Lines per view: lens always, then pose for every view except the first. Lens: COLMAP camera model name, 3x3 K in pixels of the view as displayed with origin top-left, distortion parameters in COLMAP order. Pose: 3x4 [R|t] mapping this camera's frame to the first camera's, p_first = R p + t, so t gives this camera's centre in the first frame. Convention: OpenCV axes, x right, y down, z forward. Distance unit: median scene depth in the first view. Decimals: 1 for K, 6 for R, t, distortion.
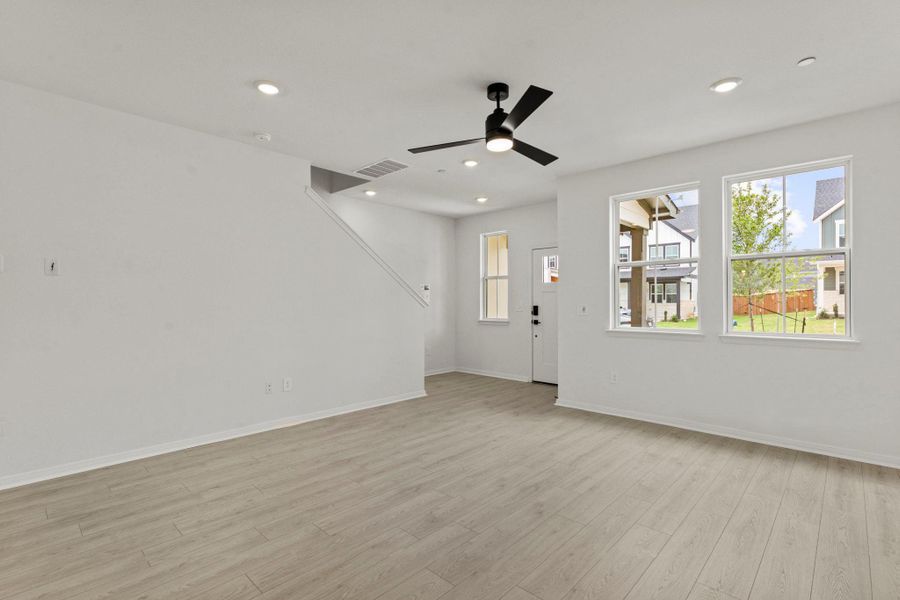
lens RADIAL K [[422.4, 0, 447.2], [0, 422.4, 298.6], [0, 0, 1]] dist [0.002535, -0.000028]
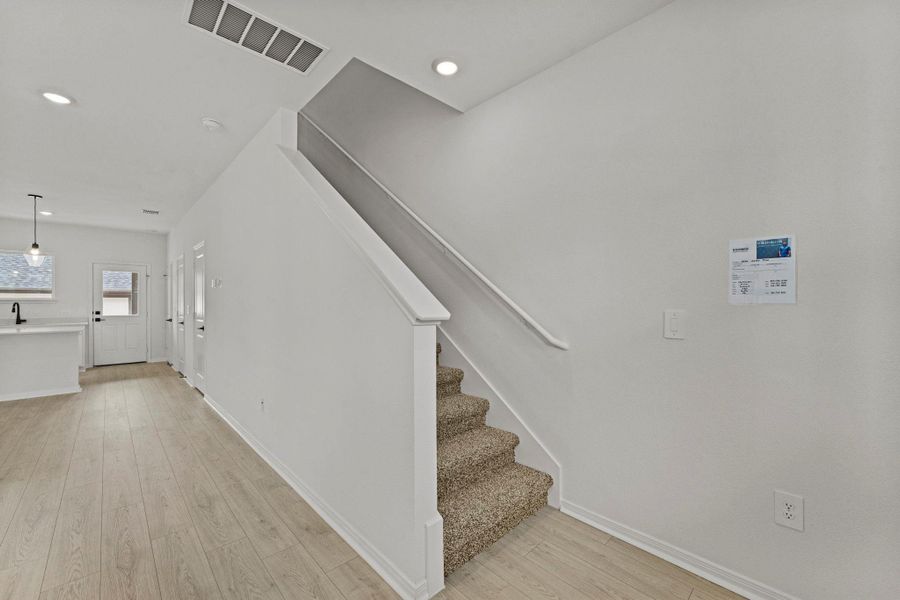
lens RADIAL K [[363.9, 0, 451.6], [0, 363.9, 302.5], [0, 0, 1]] dist [0.001118, 0.000274]
pose [[-0.046371, -0.001266, -0.998924, 0.414876], [0.007323, 0.999972, -0.001608, 0.009692], [0.998897, -0.007390, -0.046360, 1.981635]]
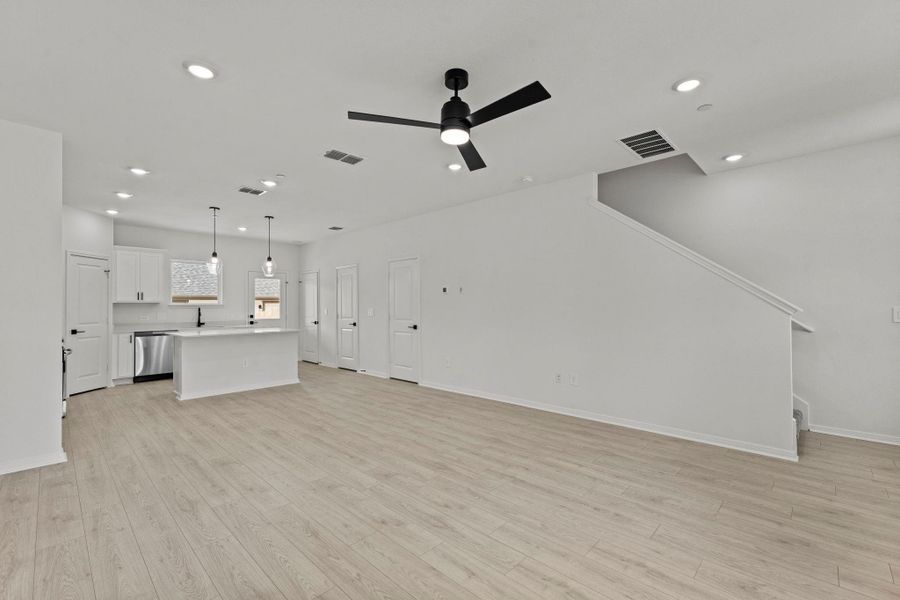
lens RADIAL K [[384.8, 0, 457.0], [0, 384.8, 305.6], [0, 0, 1]] dist [0.001081, -0.000008]
pose [[0.007325, -0.003685, -0.999966, 0.941950], [0.013143, 0.999907, -0.003588, 0.006220], [0.999887, -0.013116, 0.007372, 0.986464]]
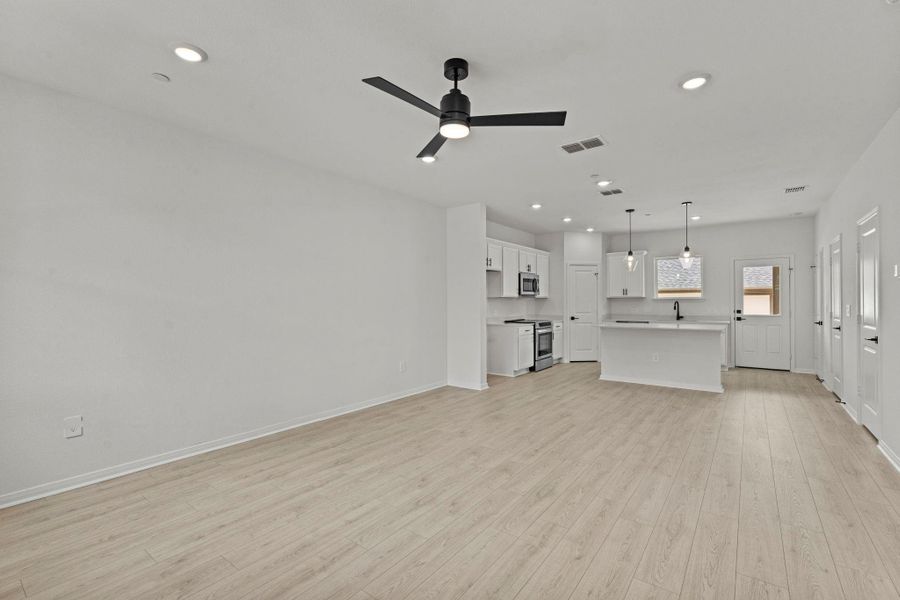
lens RADIAL K [[397.9, 0, 452.1], [0, 397.9, 303.1], [0, 0, 1]] dist [-0.000345, -0.000181]
pose [[-0.992251, 0.005310, -0.124135, 0.232912], [0.005933, 0.999972, -0.004649, 0.003184], [0.124107, -0.005350, -0.992254, 1.809028]]
